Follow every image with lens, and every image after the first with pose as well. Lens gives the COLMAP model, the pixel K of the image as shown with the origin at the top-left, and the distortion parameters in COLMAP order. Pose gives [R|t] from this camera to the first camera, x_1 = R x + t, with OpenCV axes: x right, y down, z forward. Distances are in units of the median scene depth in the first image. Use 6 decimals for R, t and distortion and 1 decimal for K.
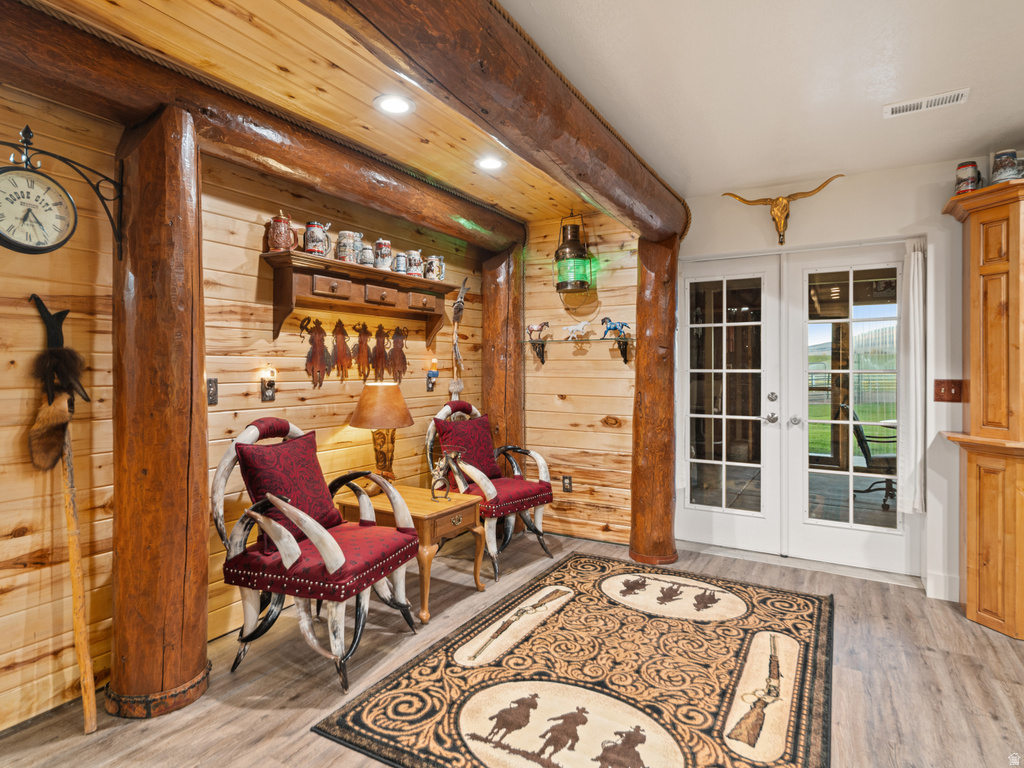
lens RADIAL K [[558.1, 0, 530.3], [0, 558.1, 362.1], [0, 0, 1]] dist [0.012283, -0.007441]
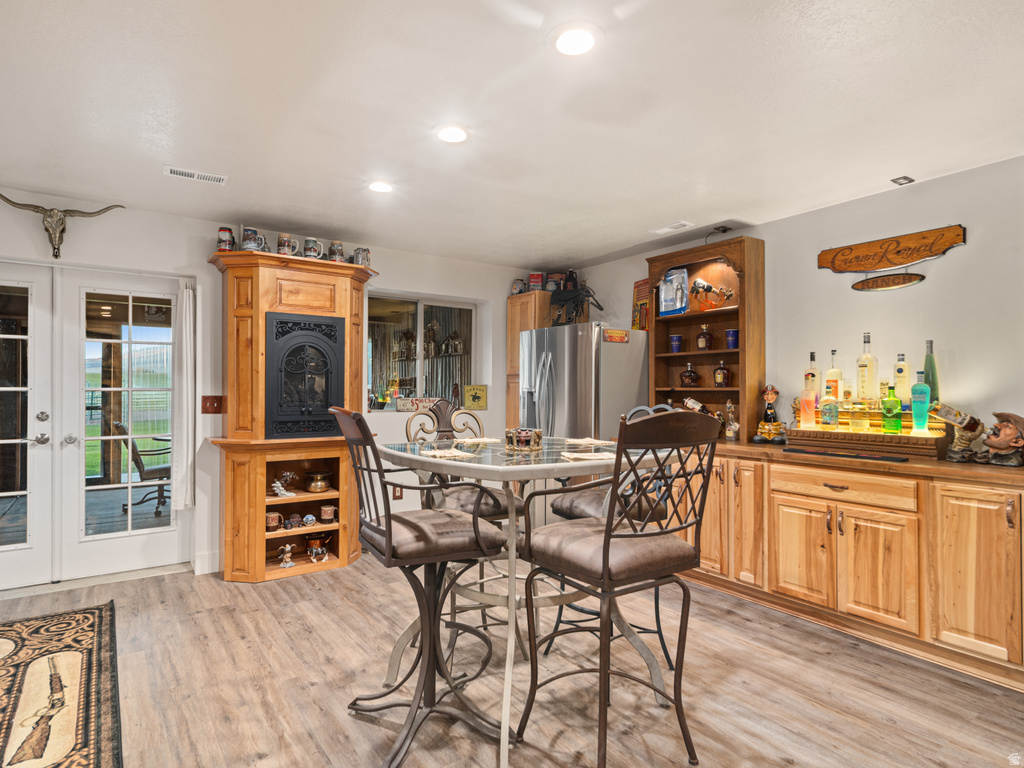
lens RADIAL K [[558.1, 0, 505.5], [0, 558.1, 398.9], [0, 0, 1]] dist [0.012283, -0.007441]
pose [[0.426870, -0.016093, 0.904170, -0.104417], [-0.013913, 0.999606, 0.024361, -0.001393], [-0.904206, -0.022978, 0.426478, -0.125283]]
